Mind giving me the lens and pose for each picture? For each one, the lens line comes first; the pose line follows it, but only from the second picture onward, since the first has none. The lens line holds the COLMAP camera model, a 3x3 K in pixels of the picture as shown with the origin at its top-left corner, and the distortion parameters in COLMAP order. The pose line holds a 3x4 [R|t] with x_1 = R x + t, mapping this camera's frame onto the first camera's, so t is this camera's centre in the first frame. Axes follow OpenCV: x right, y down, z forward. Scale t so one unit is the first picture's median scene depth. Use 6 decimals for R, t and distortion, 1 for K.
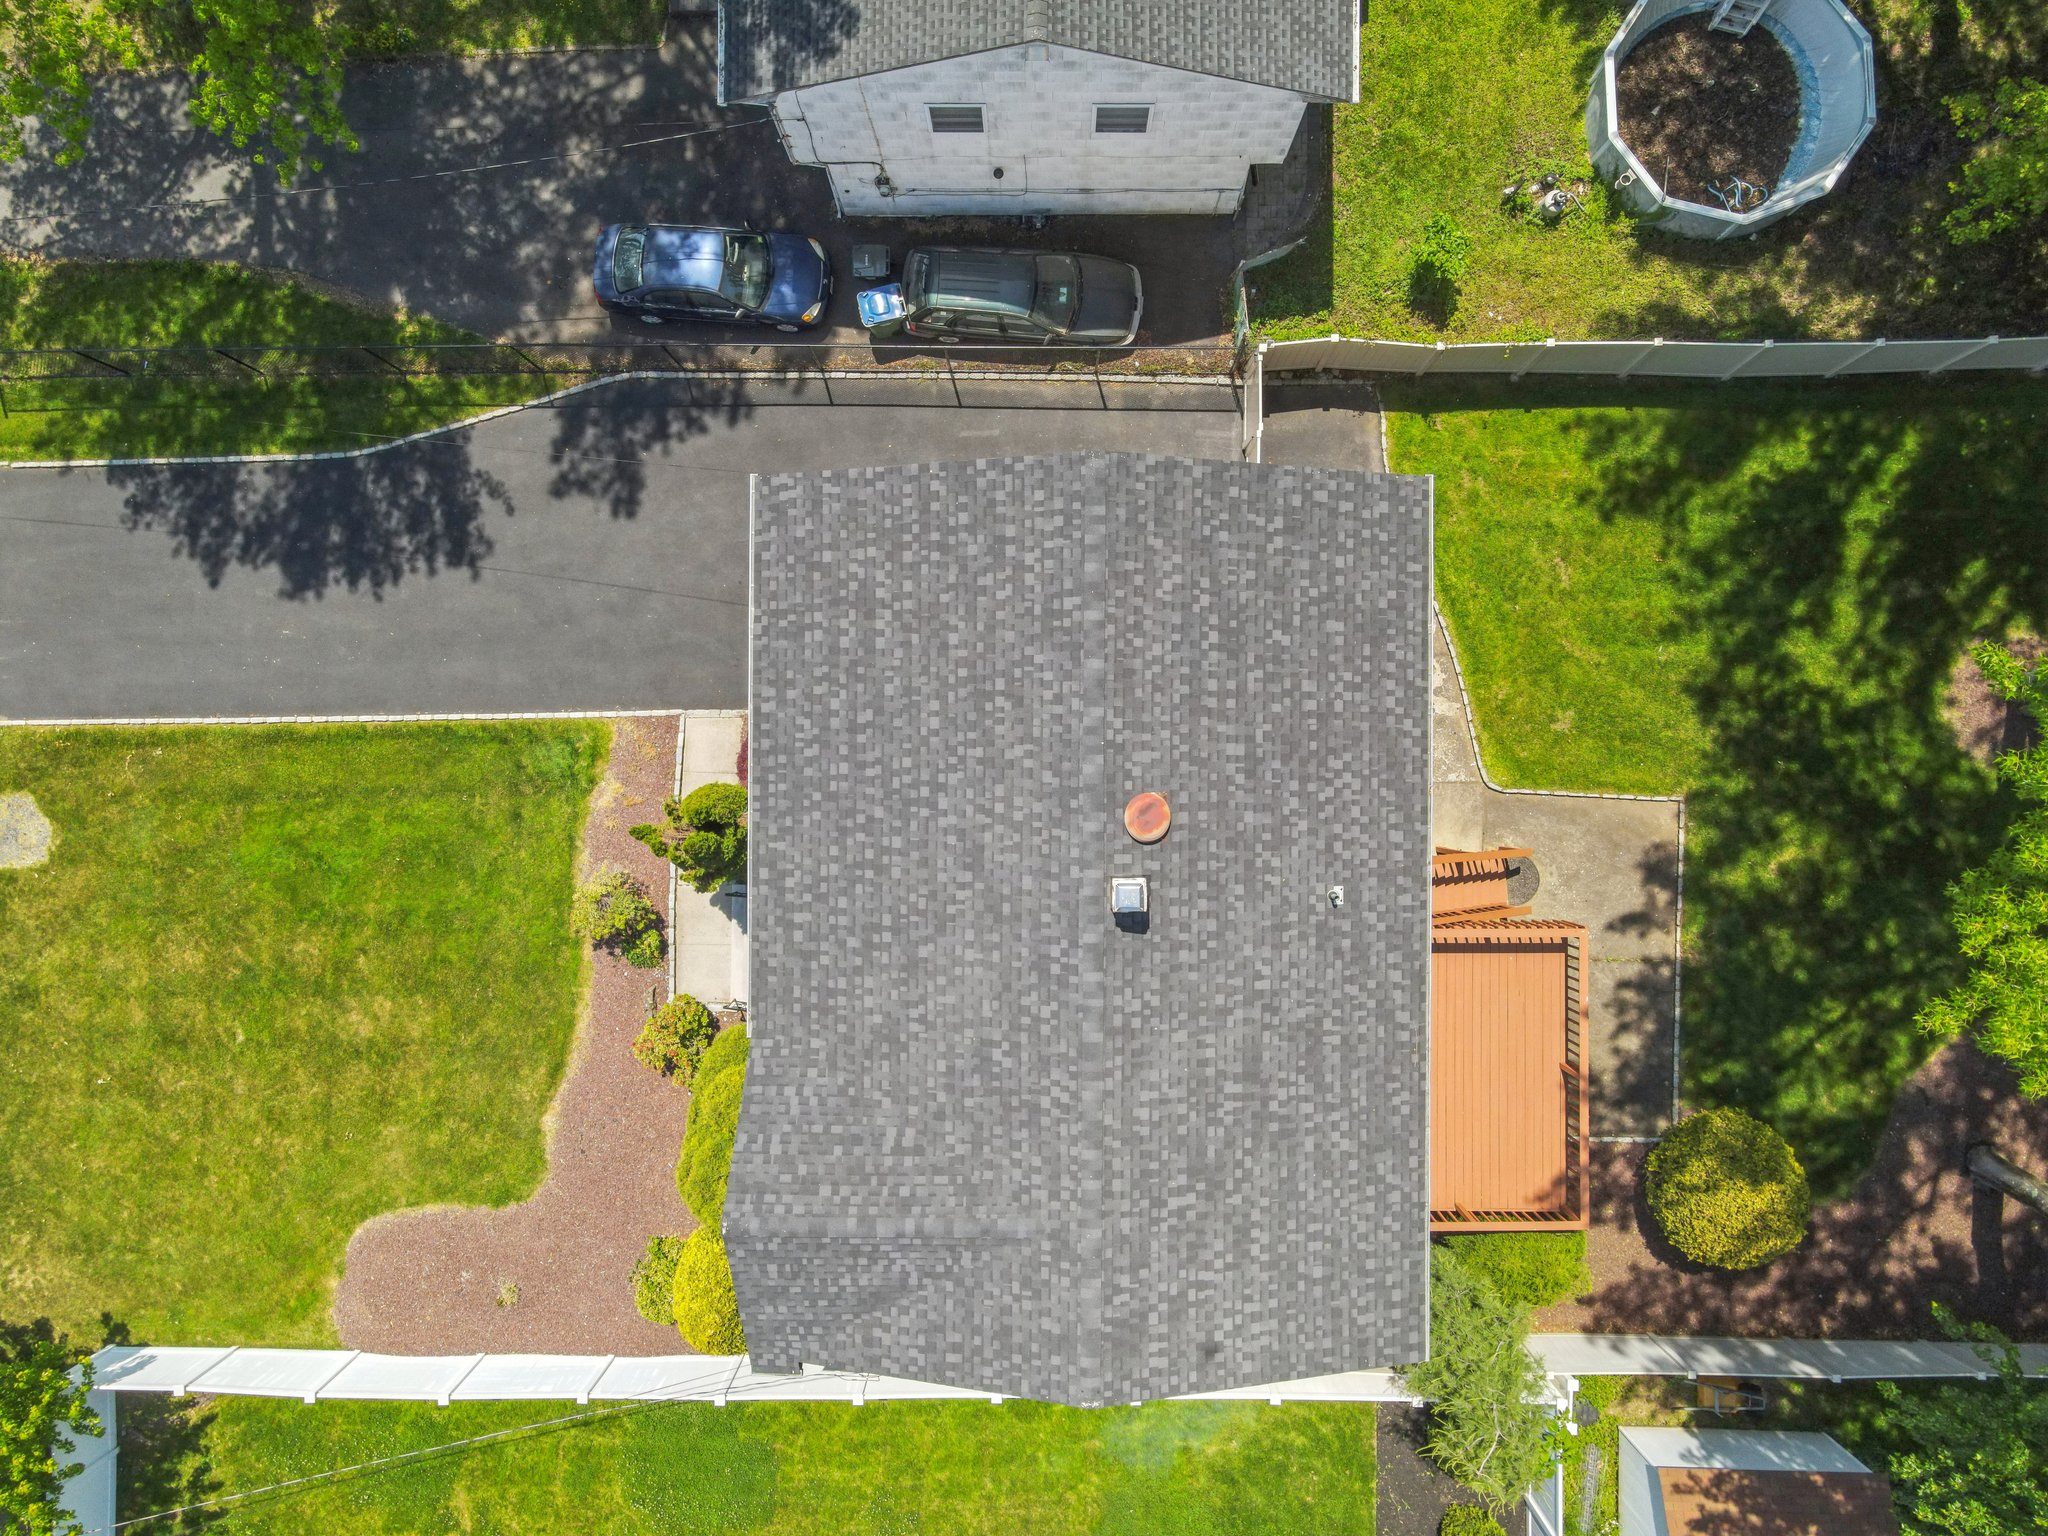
lens RADIAL K [[1512.9, 0, 1028.6], [0, 1512.9, 753.2], [0, 0, 1]] dist [0.012967, 0.003914]
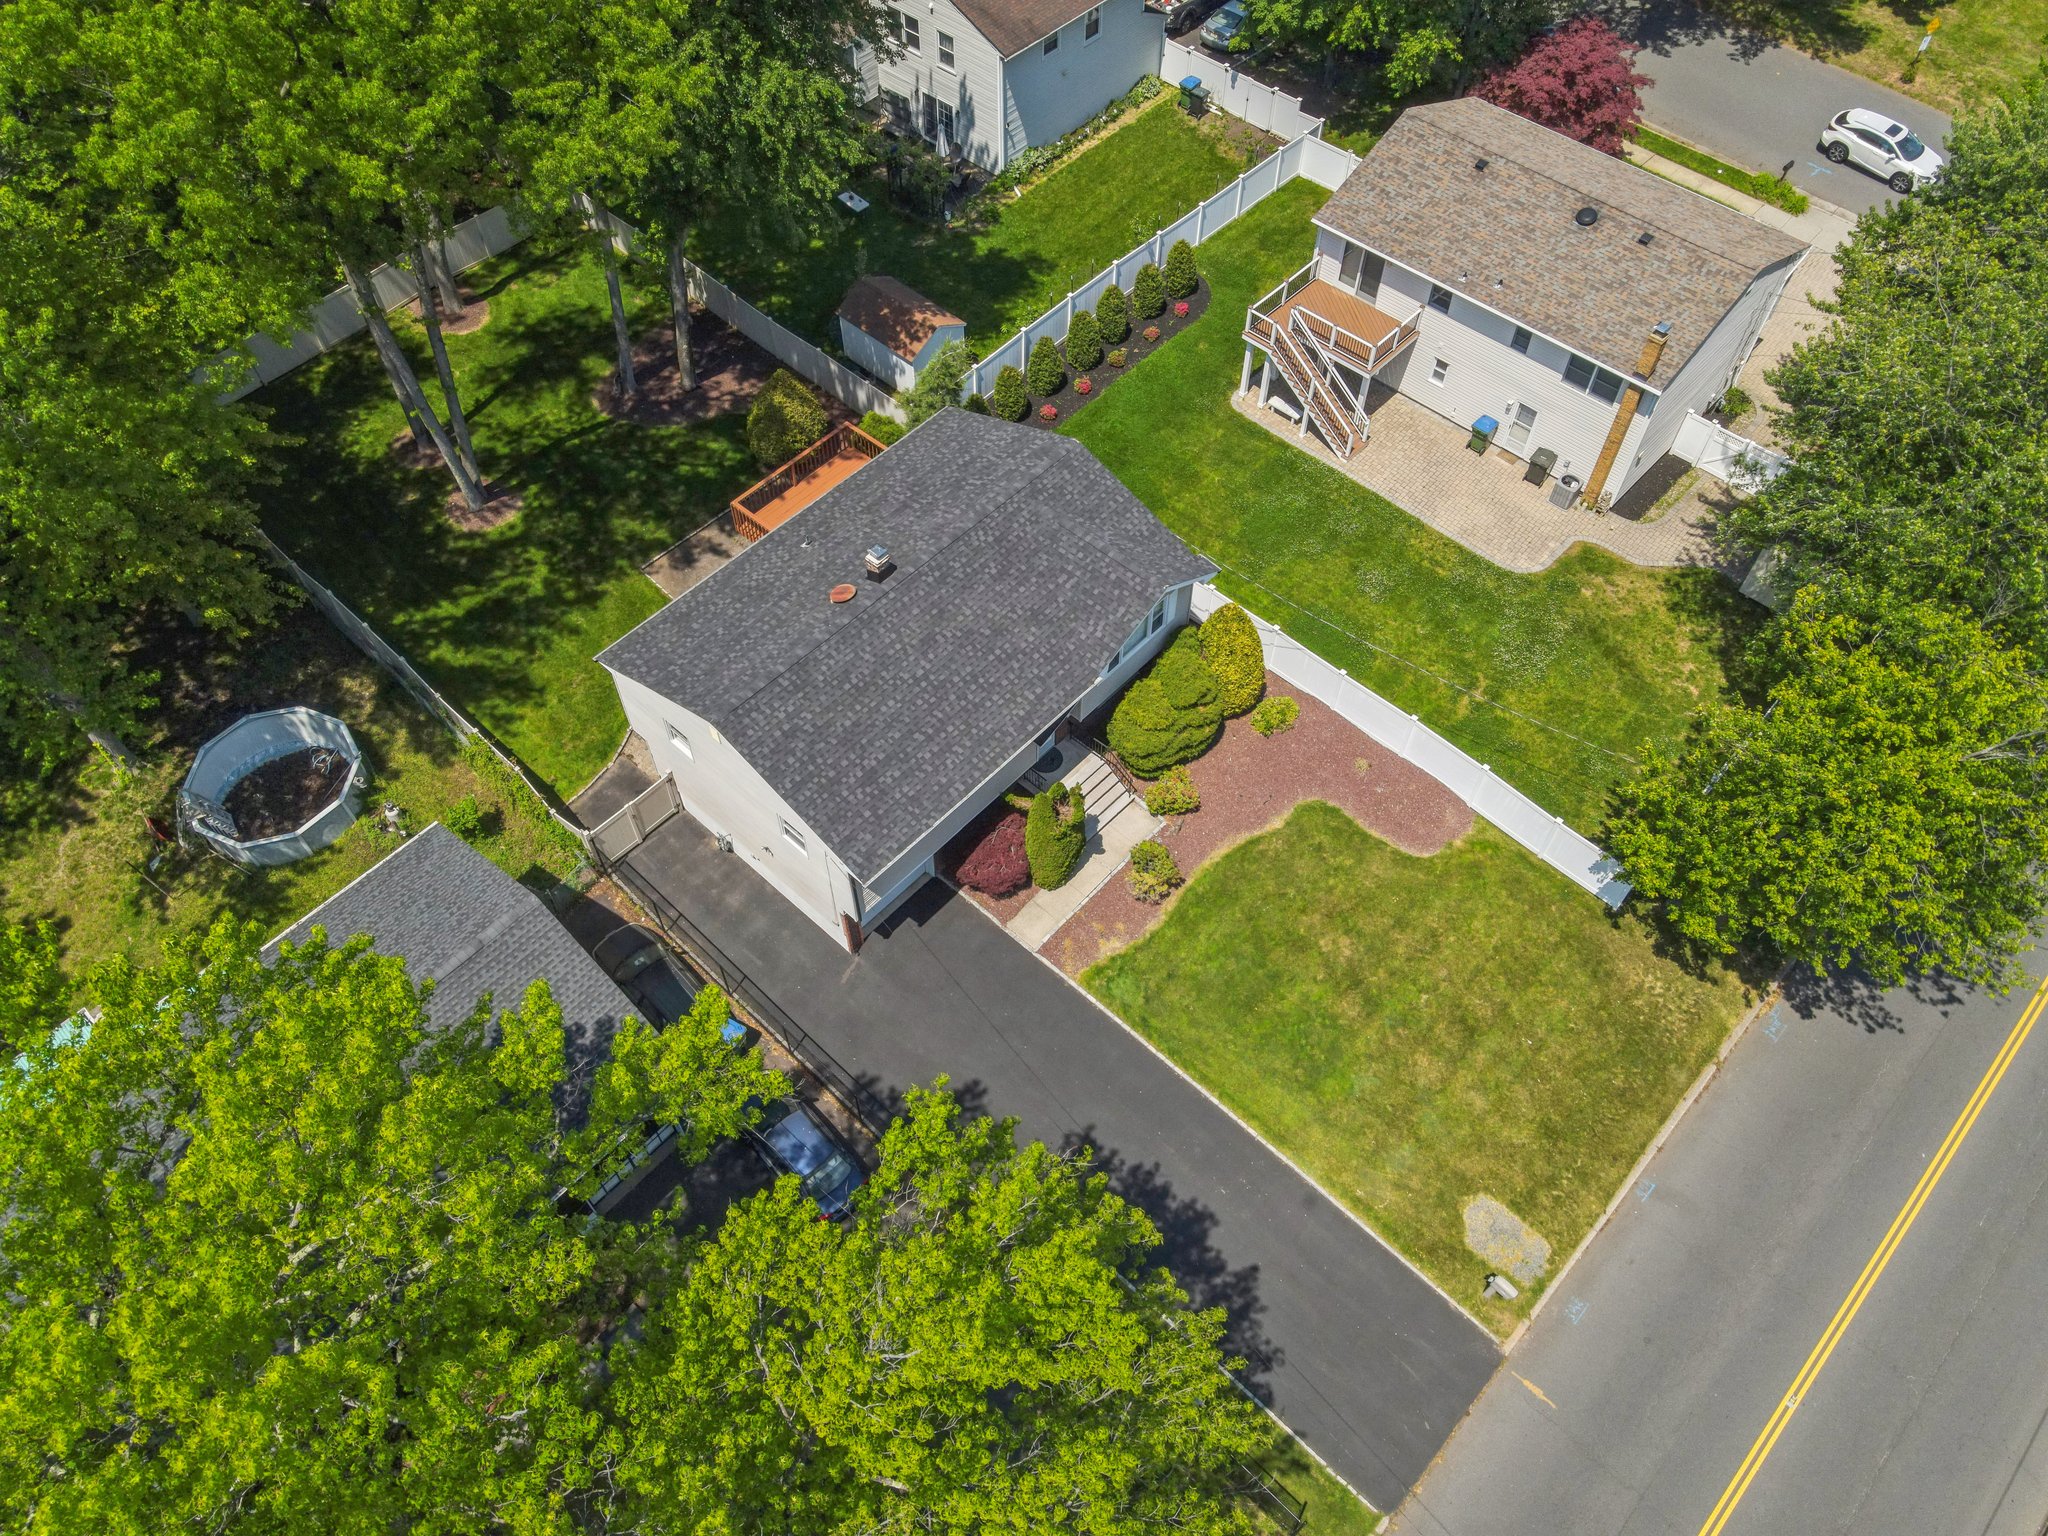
lens RADIAL K [[1455.6, 0, 1024.0], [0, 1455.6, 768.0], [0, 0, 1]] dist [0.016169, 0.001265]
pose [[-0.737851, -0.545022, 0.398154, -0.684494], [0.674787, -0.609151, 0.416651, -0.511833], [0.015452, 0.576095, 0.817237, -0.242988]]
